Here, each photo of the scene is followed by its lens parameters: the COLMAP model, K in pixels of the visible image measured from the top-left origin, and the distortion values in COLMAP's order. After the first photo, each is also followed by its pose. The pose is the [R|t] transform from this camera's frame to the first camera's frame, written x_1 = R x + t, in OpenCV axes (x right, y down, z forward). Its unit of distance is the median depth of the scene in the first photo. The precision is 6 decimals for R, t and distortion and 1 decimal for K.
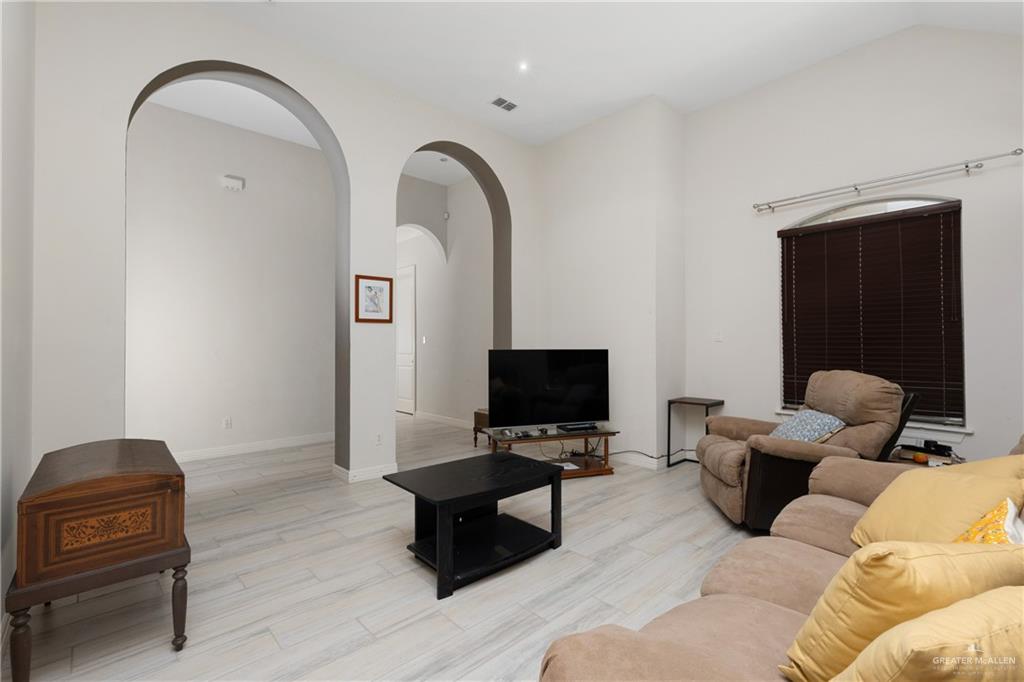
lens RADIAL K [[447.6, 0, 512.0], [0, 447.6, 341.0], [0, 0, 1]] dist [-0.001019, -0.000050]
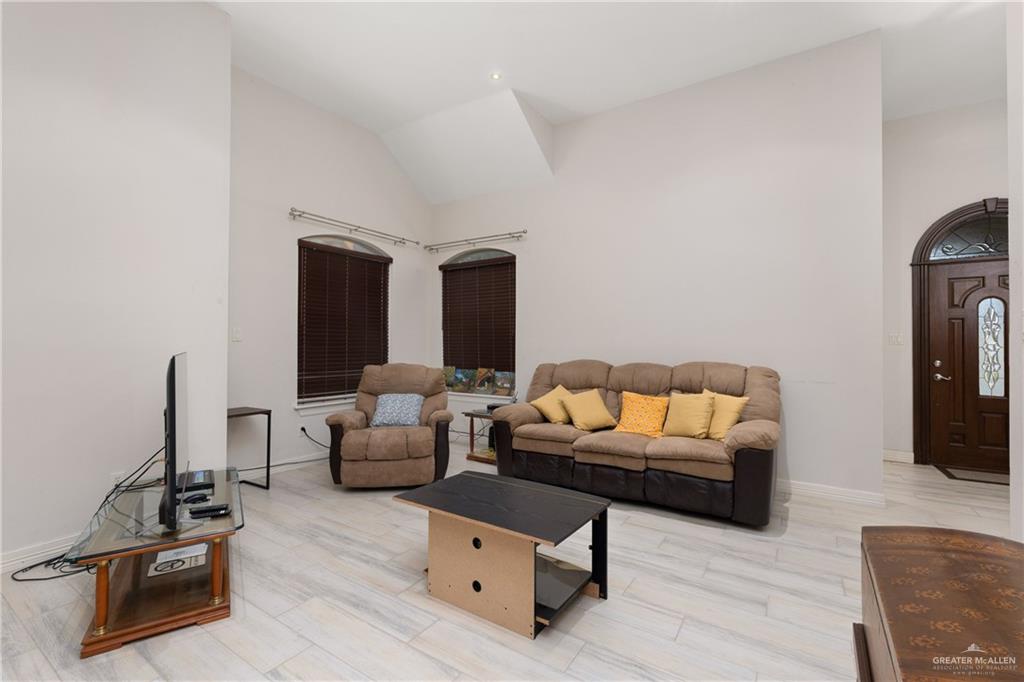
lens RADIAL K [[447.8, 0, 512.0], [0, 447.8, 341.0], [0, 0, 1]] dist [-0.000906, -0.000068]
pose [[-0.246539, 0.010371, 0.969077, -0.655030], [-0.013123, 0.999815, -0.014039, 0.008940], [-0.969044, -0.016179, -0.246357, 0.877234]]
